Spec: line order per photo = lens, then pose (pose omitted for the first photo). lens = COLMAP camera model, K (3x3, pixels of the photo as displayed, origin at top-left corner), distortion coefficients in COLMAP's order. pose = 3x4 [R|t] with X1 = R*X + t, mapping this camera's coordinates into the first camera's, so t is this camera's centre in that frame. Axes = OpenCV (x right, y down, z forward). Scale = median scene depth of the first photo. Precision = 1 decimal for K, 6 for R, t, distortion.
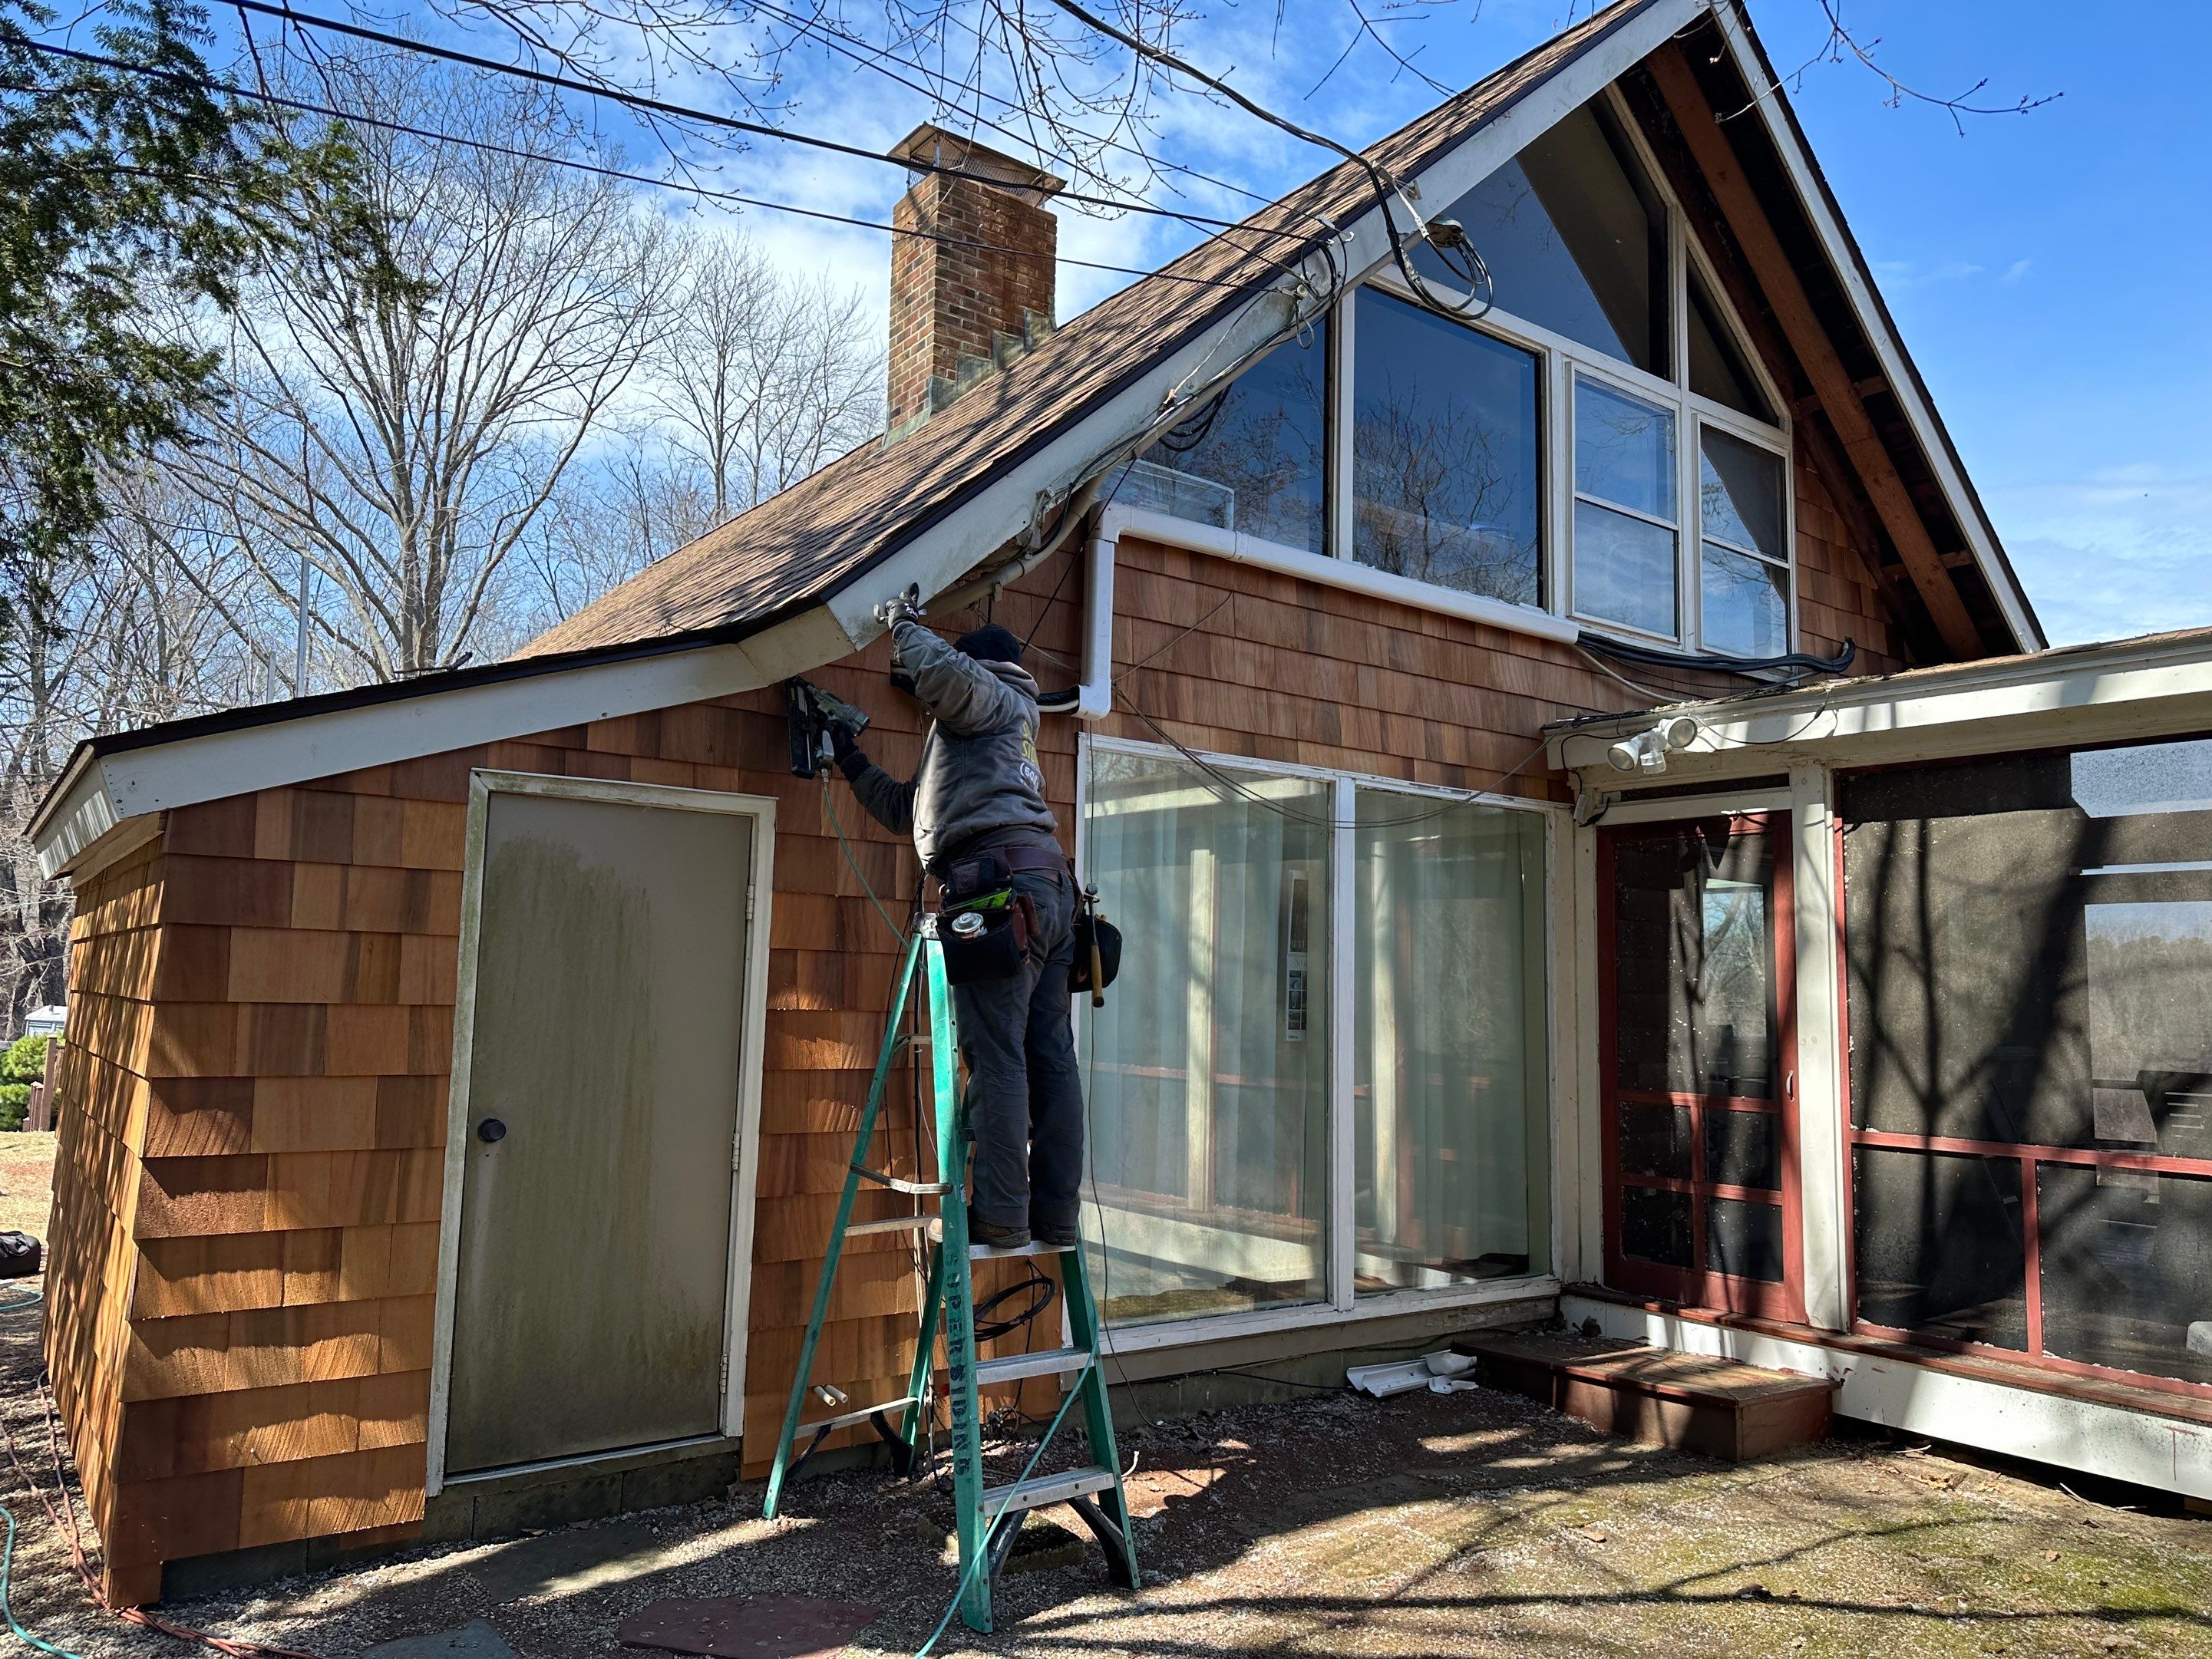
lens RADIAL K [[1540.3, 0, 1070.7], [0, 1540.3, 838.1], [0, 0, 1]] dist [0.059295, -0.000077]
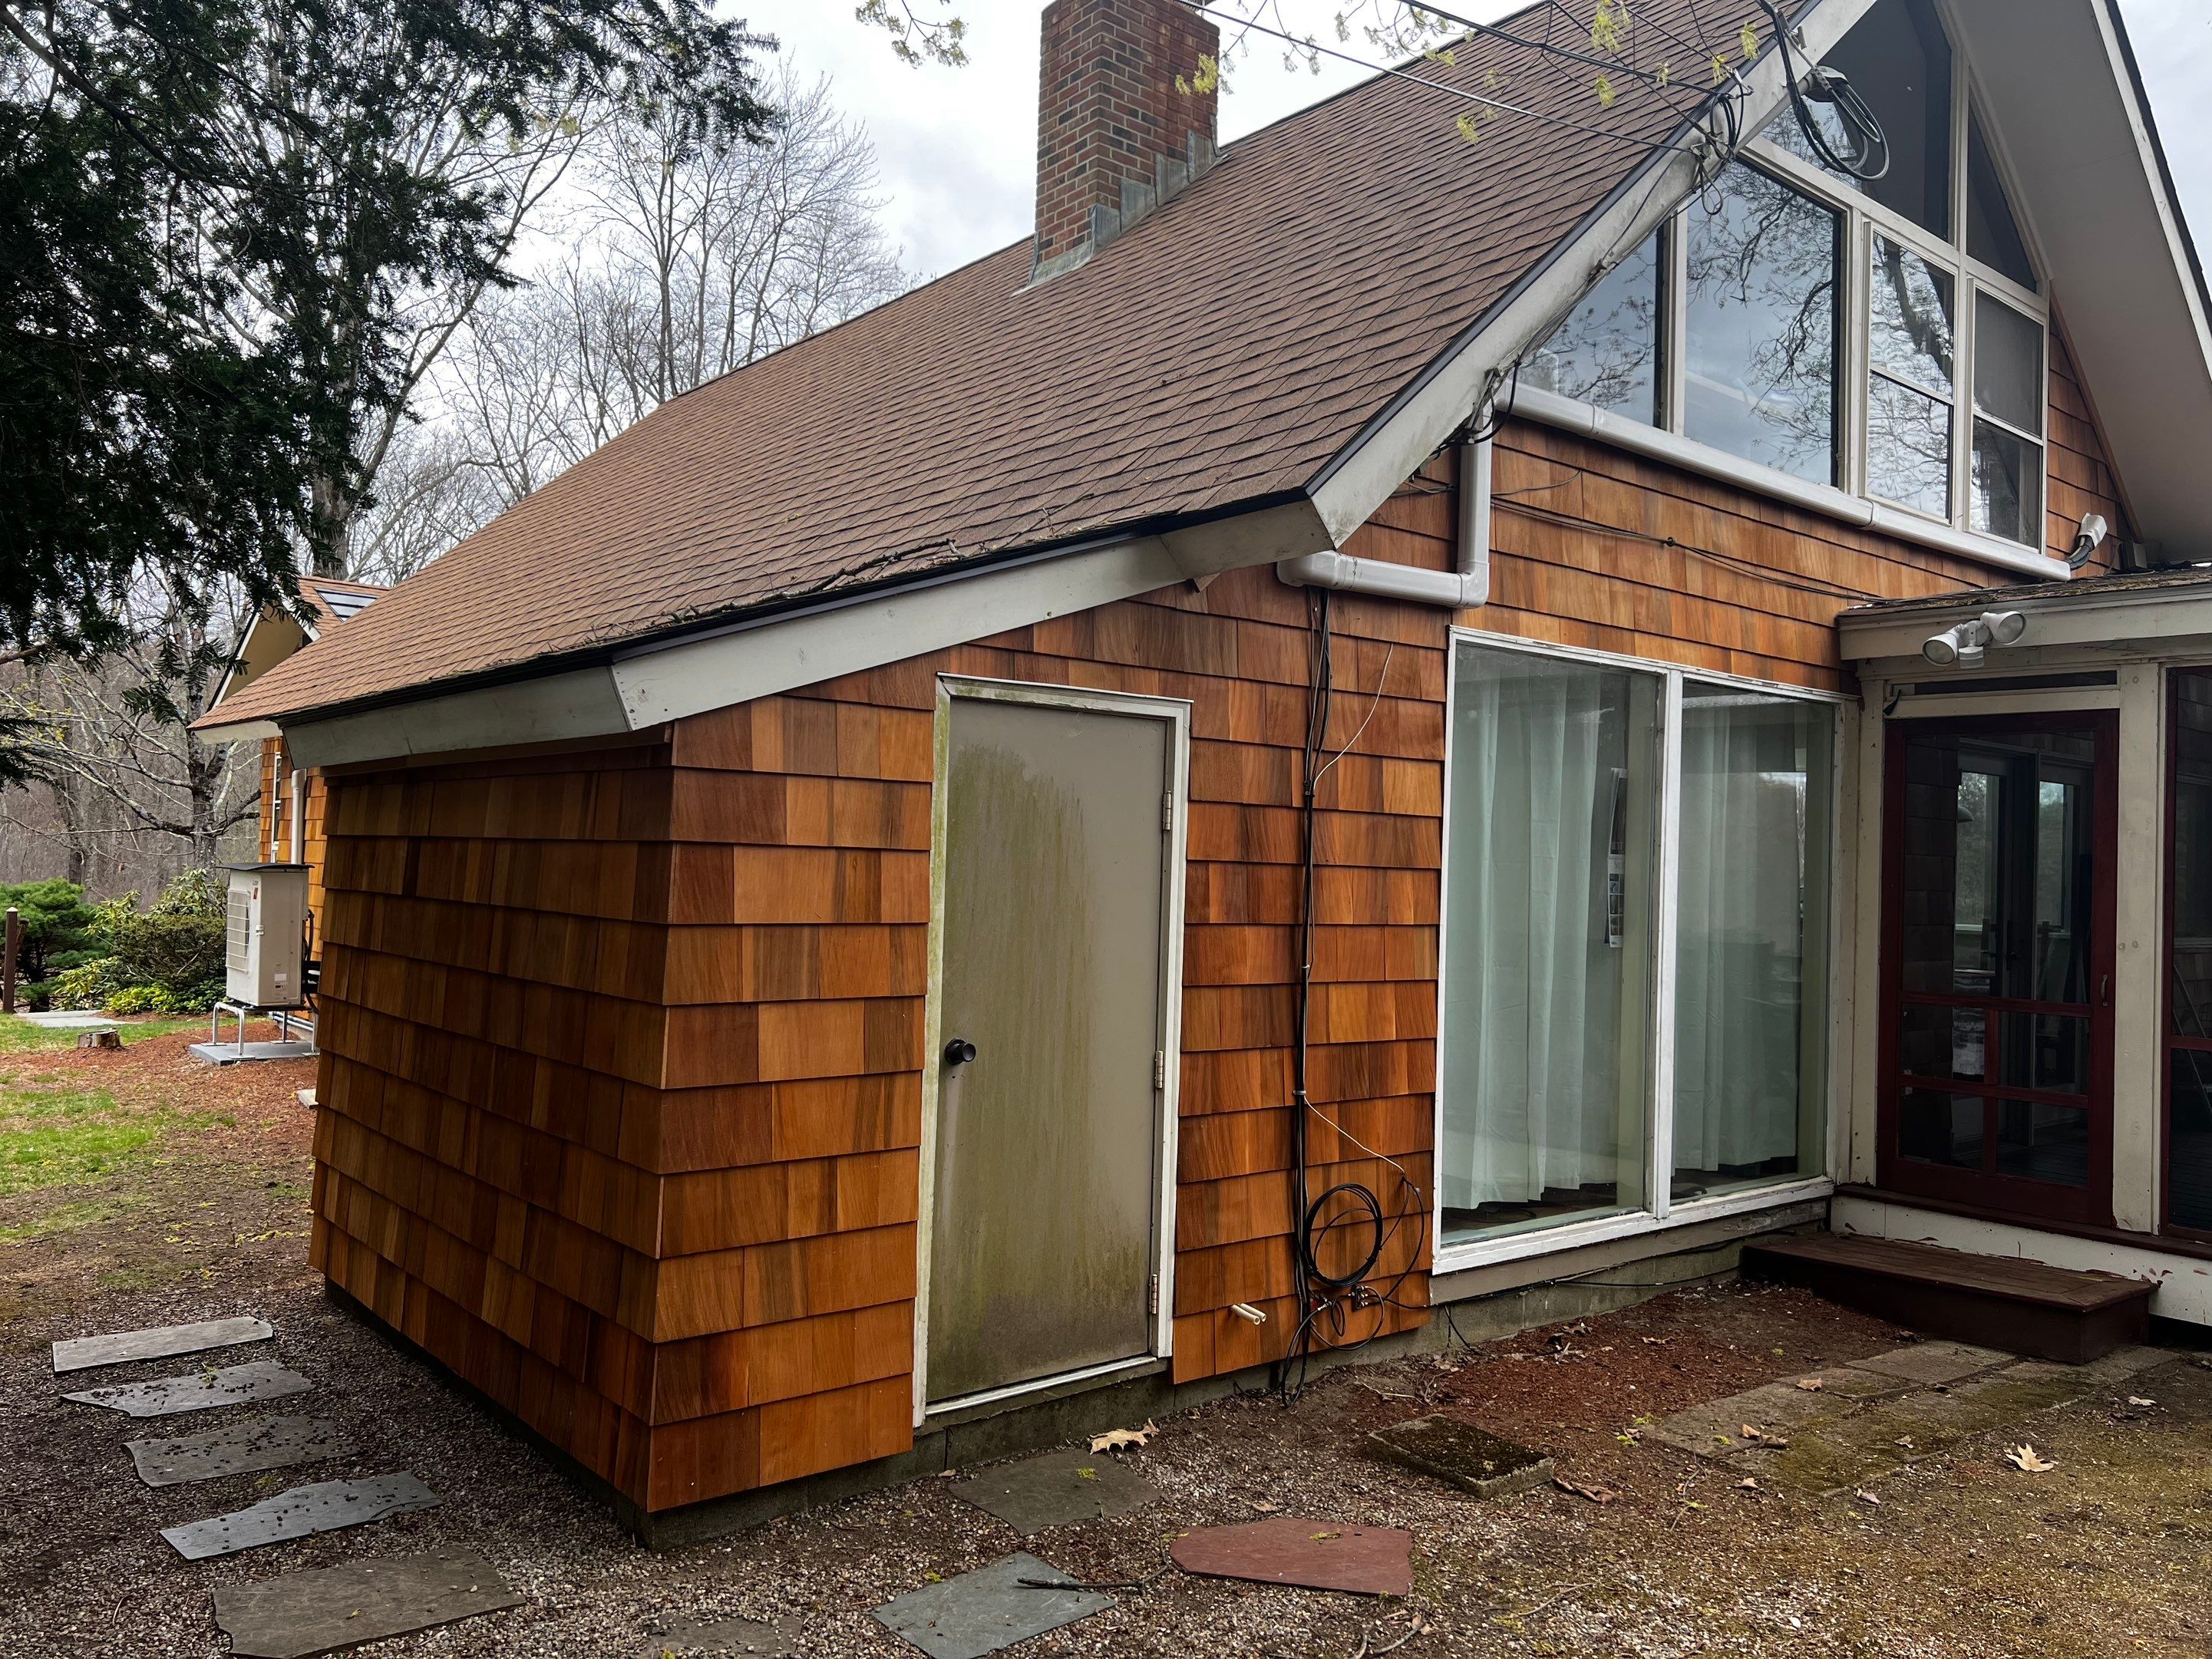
lens RADIAL K [[1658.0, 0, 1103.7], [0, 1658.0, 833.1], [0, 0, 1]] dist [0.054596, -0.056988]
pose [[0.998272, 0.005017, 0.058555, -0.289591], [-0.009935, 0.996415, 0.084012, -0.028392], [-0.057923, -0.084448, 0.994743, -0.010825]]
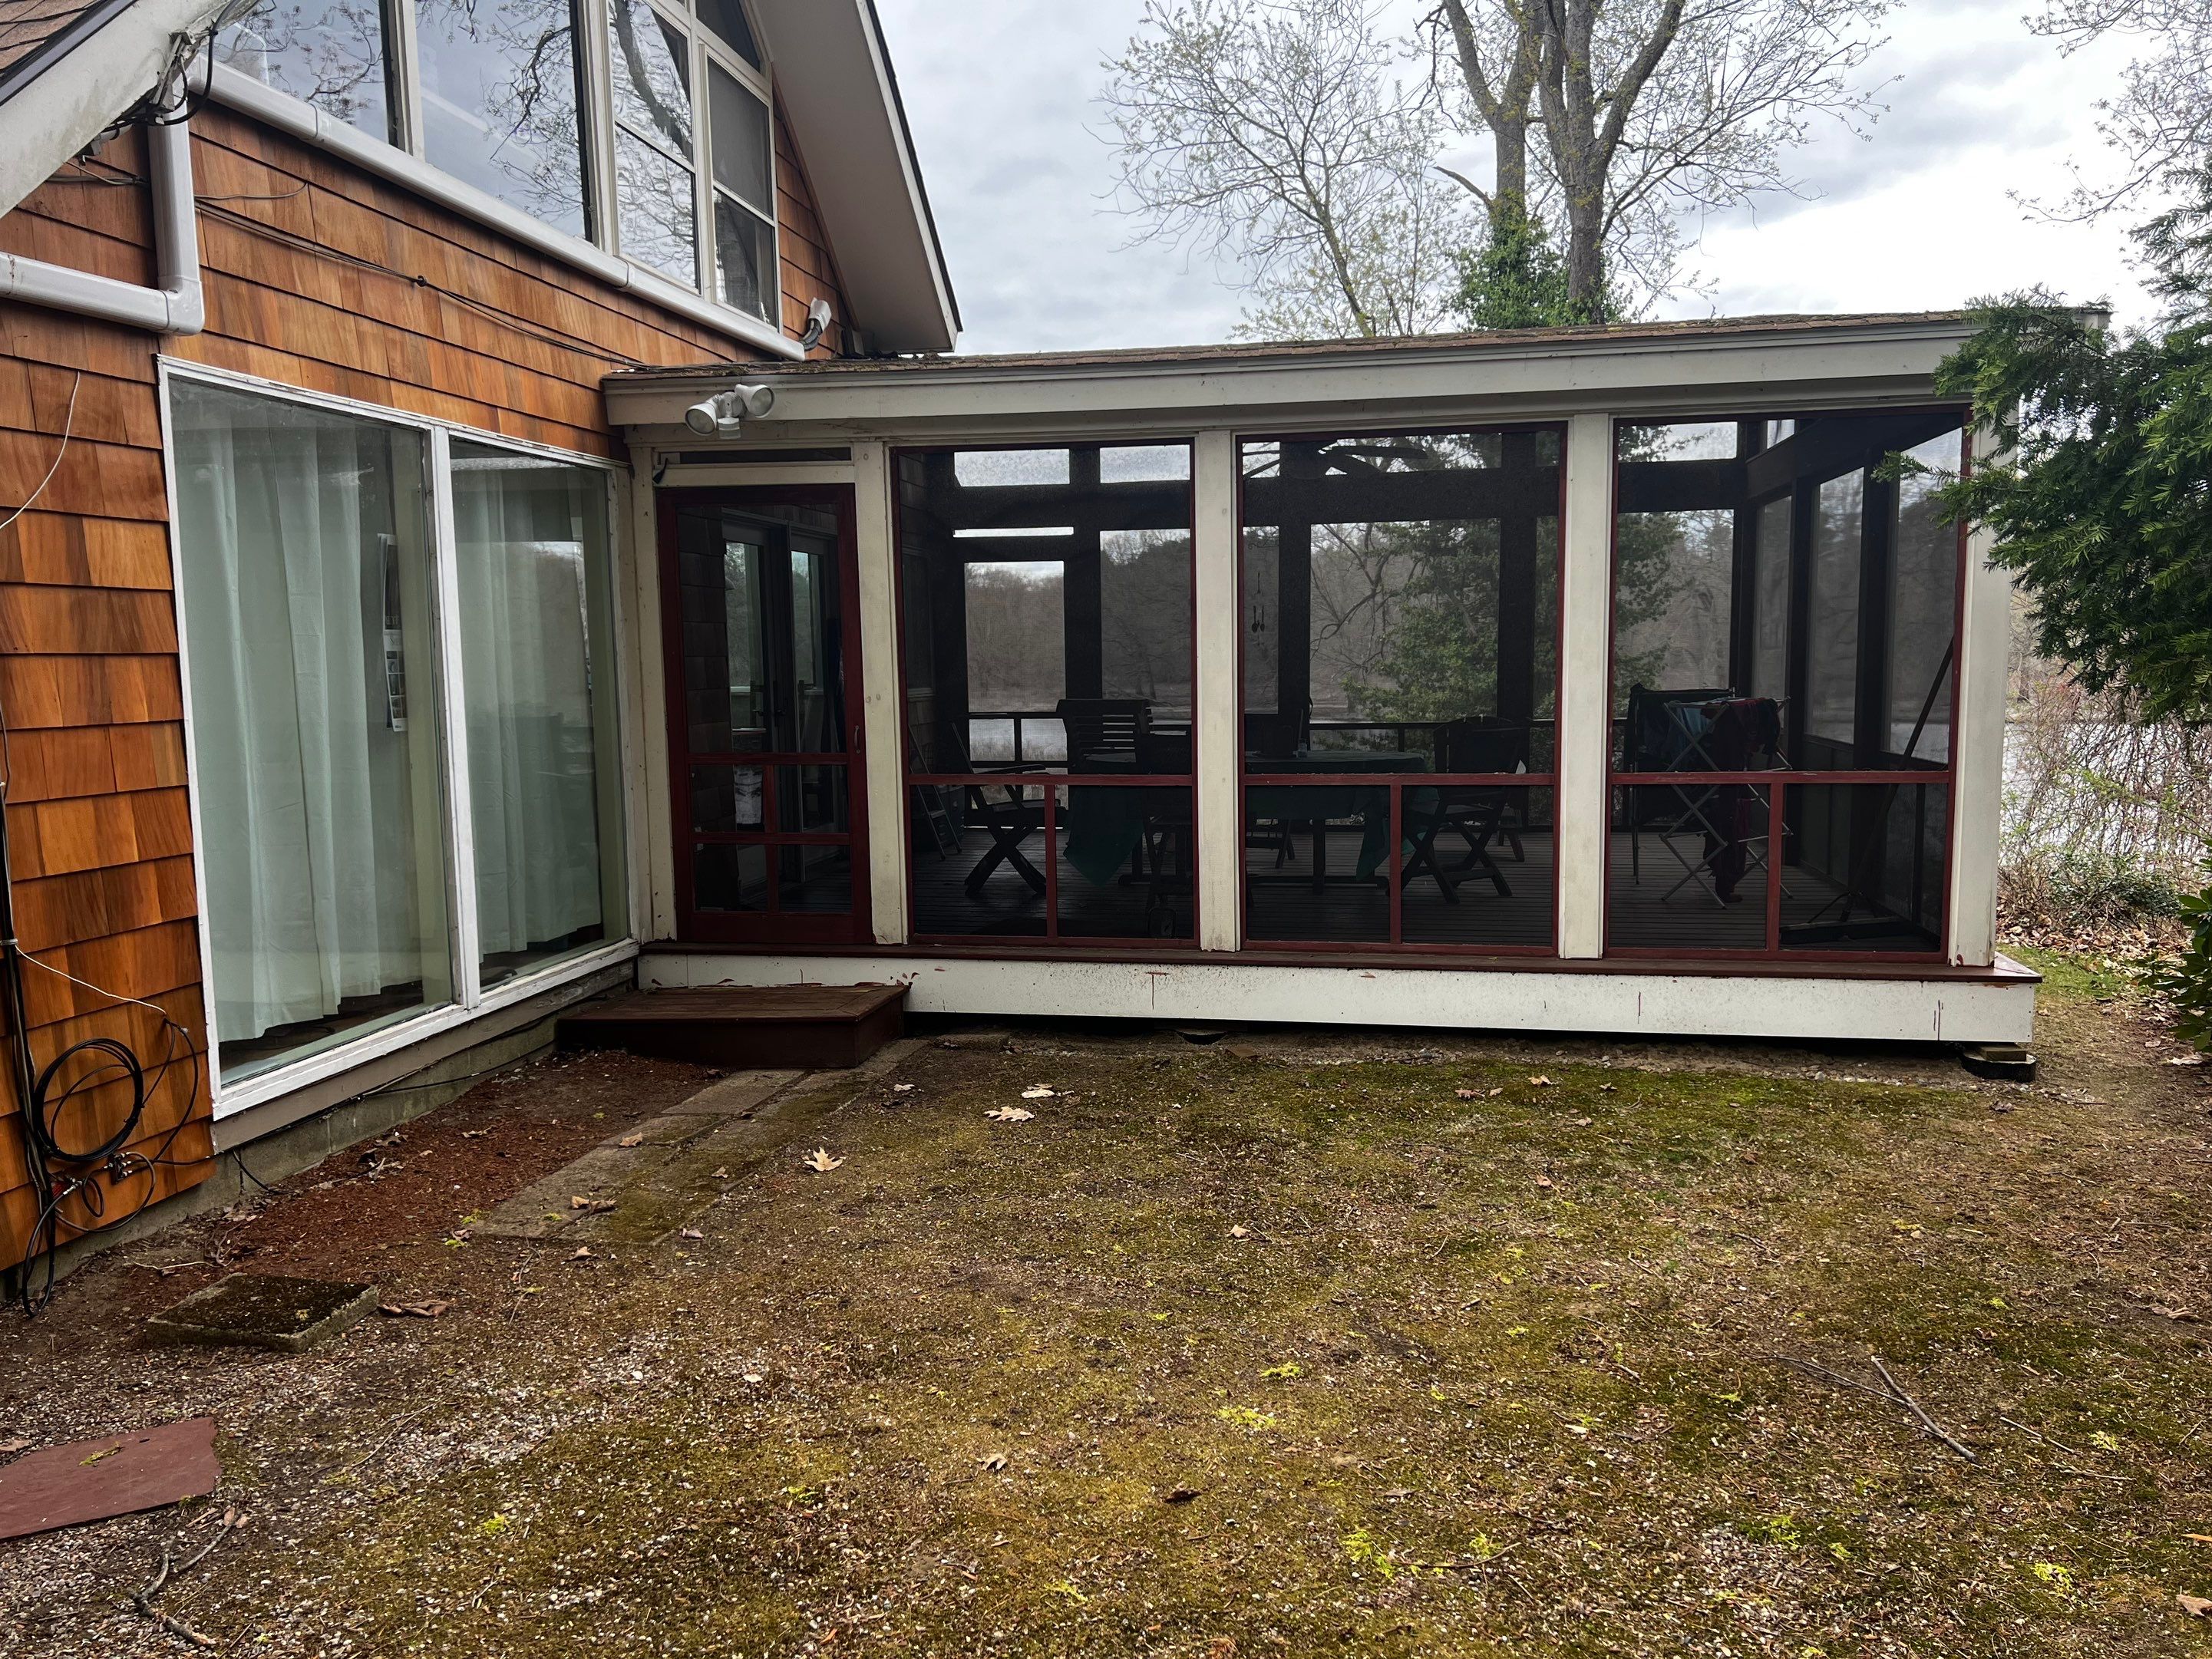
lens RADIAL K [[1651.4, 0, 1119.7], [0, 1651.4, 836.5], [0, 0, 1]] dist [0.056437, -0.059949]
pose [[0.718441, -0.112765, 0.686387, -0.273491], [-0.039184, 0.978644, 0.201793, -0.022145], [-0.694483, -0.171872, 0.698679, 0.042787]]
